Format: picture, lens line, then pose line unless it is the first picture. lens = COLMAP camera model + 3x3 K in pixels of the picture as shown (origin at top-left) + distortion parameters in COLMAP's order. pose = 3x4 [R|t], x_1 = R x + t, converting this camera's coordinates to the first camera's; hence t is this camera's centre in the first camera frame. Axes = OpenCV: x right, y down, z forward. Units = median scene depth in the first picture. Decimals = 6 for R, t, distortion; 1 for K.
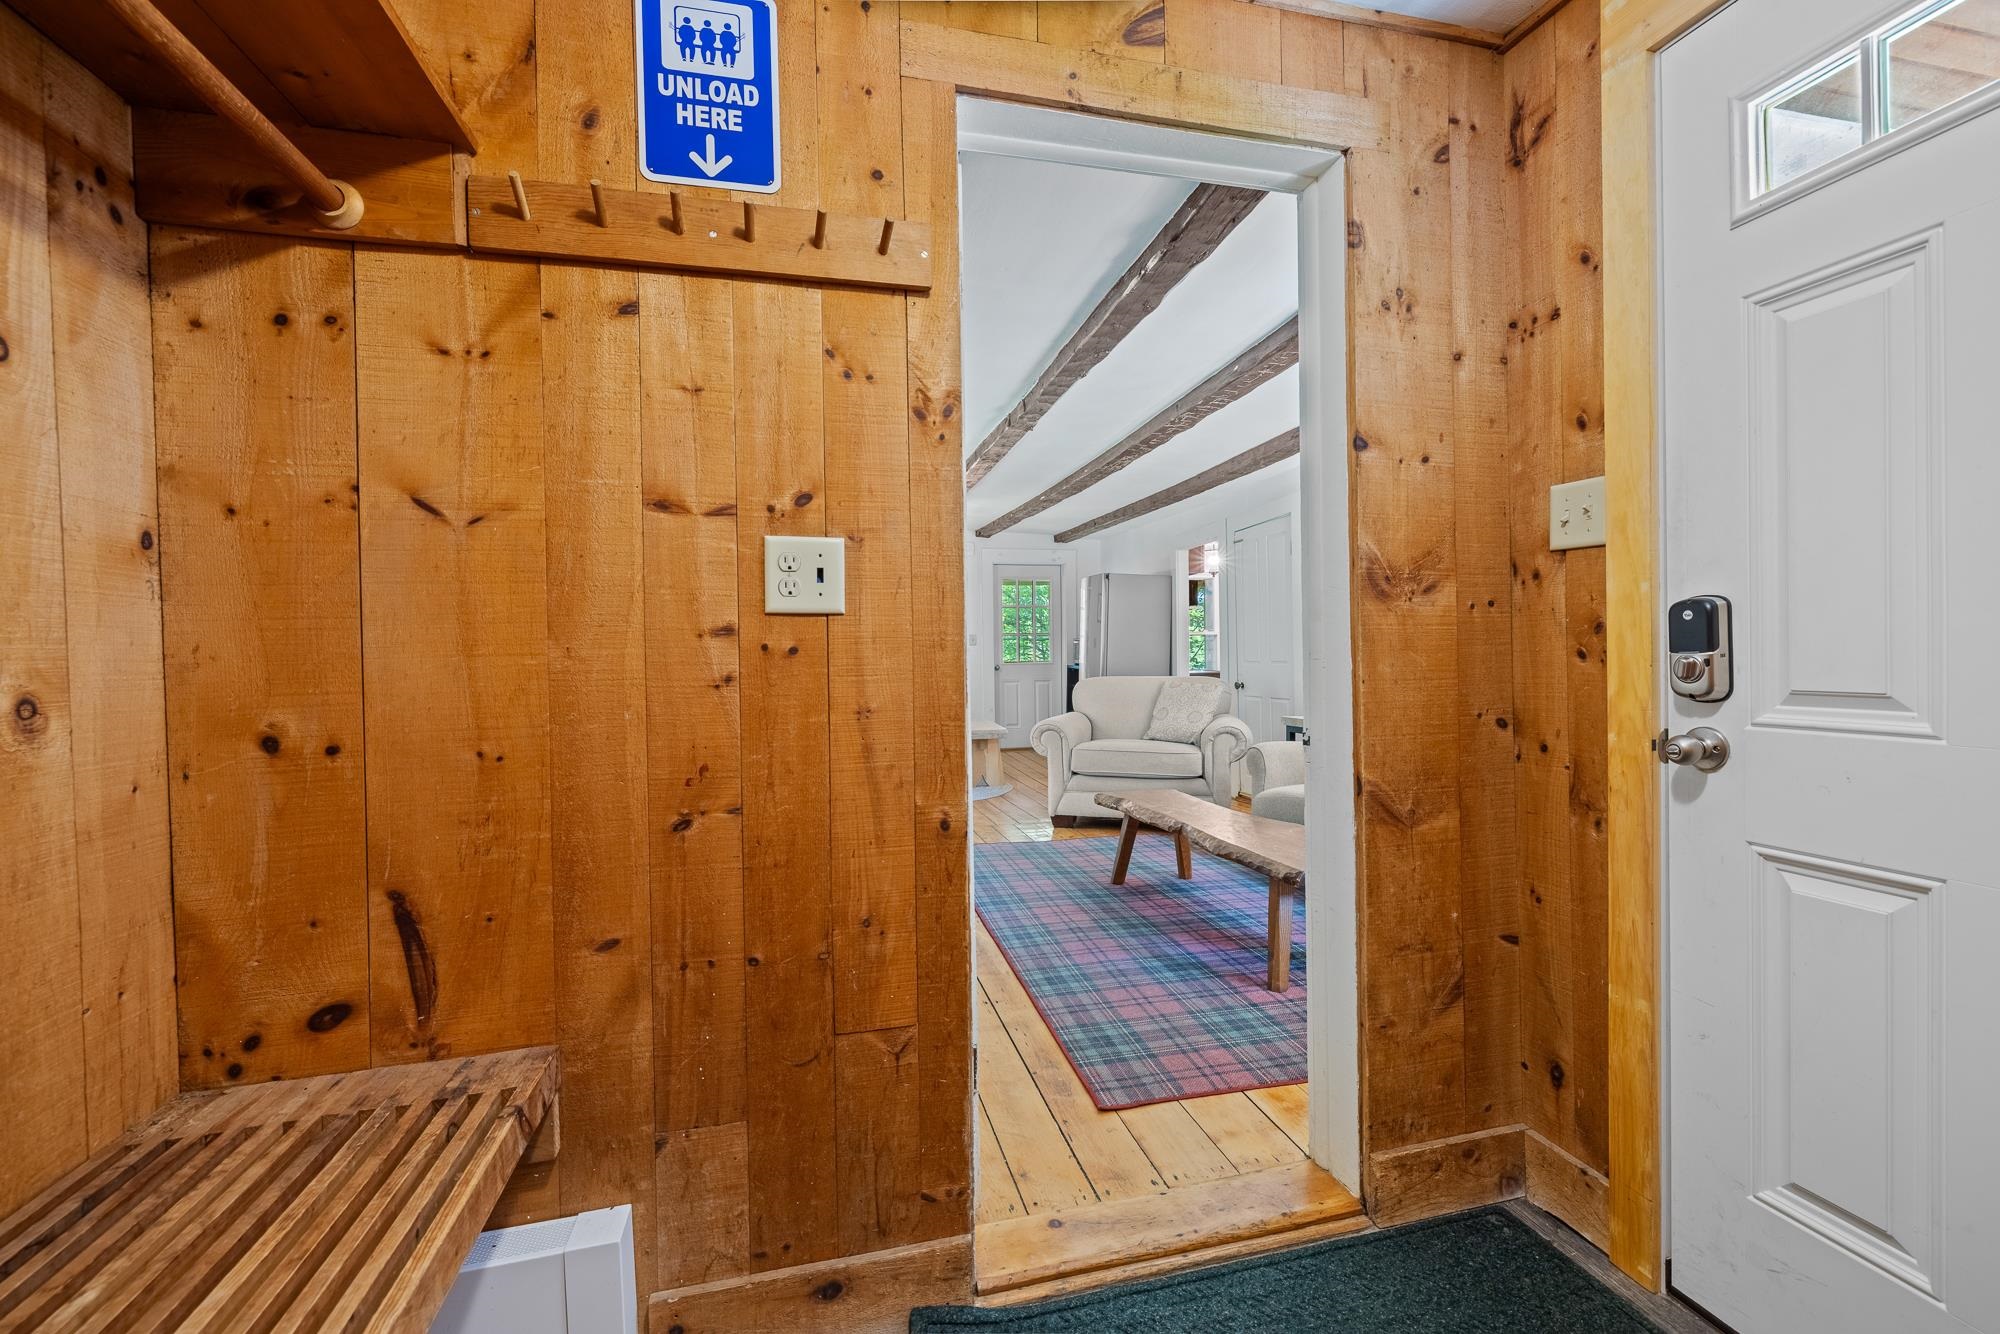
lens RADIAL K [[857.3, 0, 994.8], [0, 857.3, 620.5], [0, 0, 1]] dist [-0.000304, 0.000083]
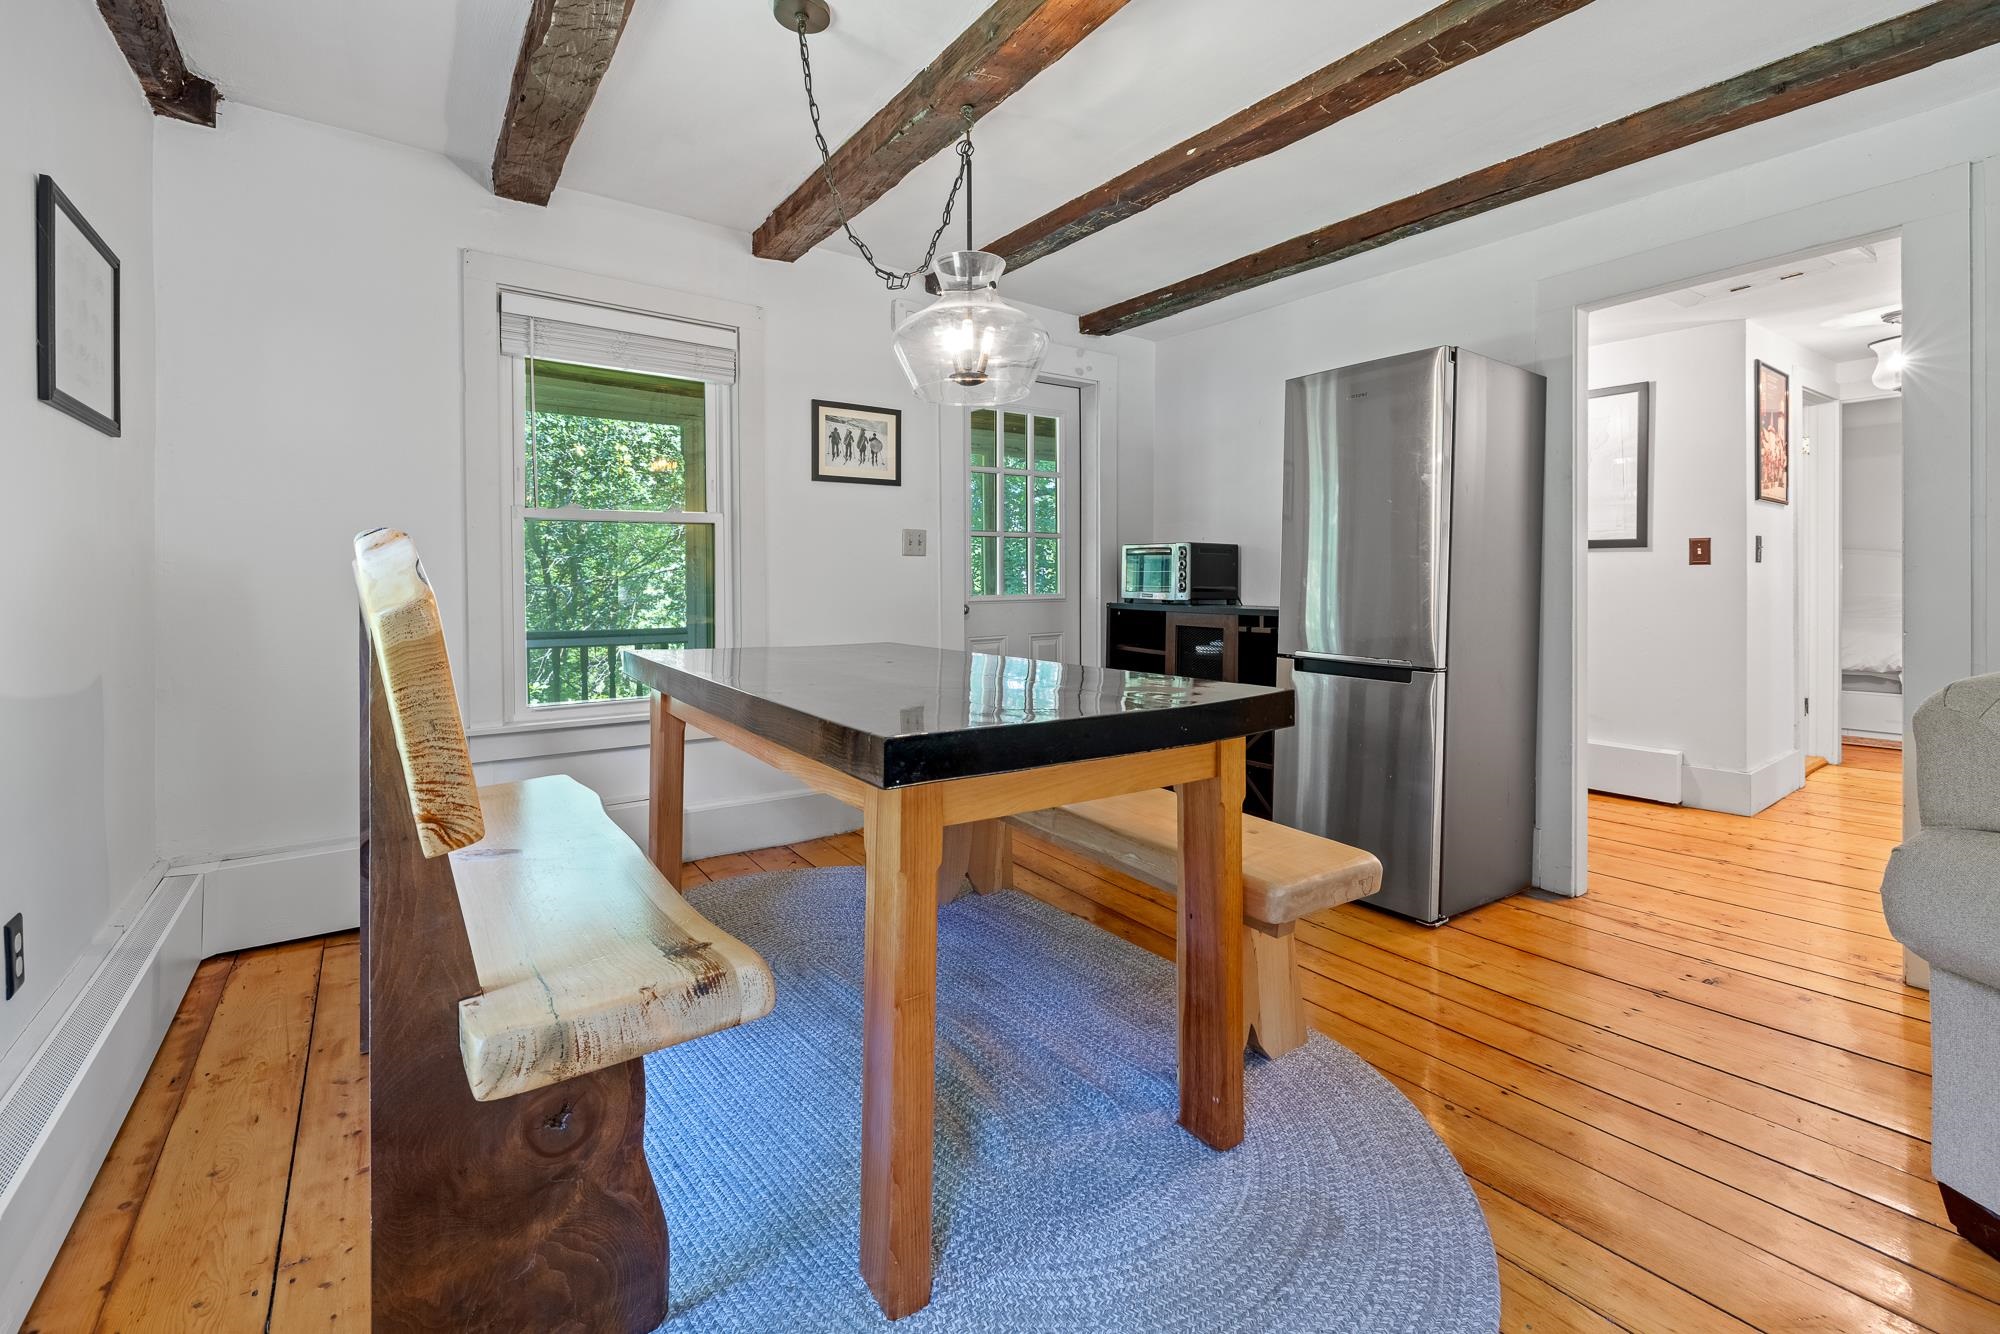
lens RADIAL K [[857.3, 0, 996.7], [0, 857.3, 581.6], [0, 0, 1]] dist [-0.000304, 0.000083]
pose [[0.933783, 0.004347, 0.357815, -0.222142], [-0.016535, 0.999382, 0.031011, 0.044901], [-0.357459, -0.034874, 0.933278, 0.981133]]
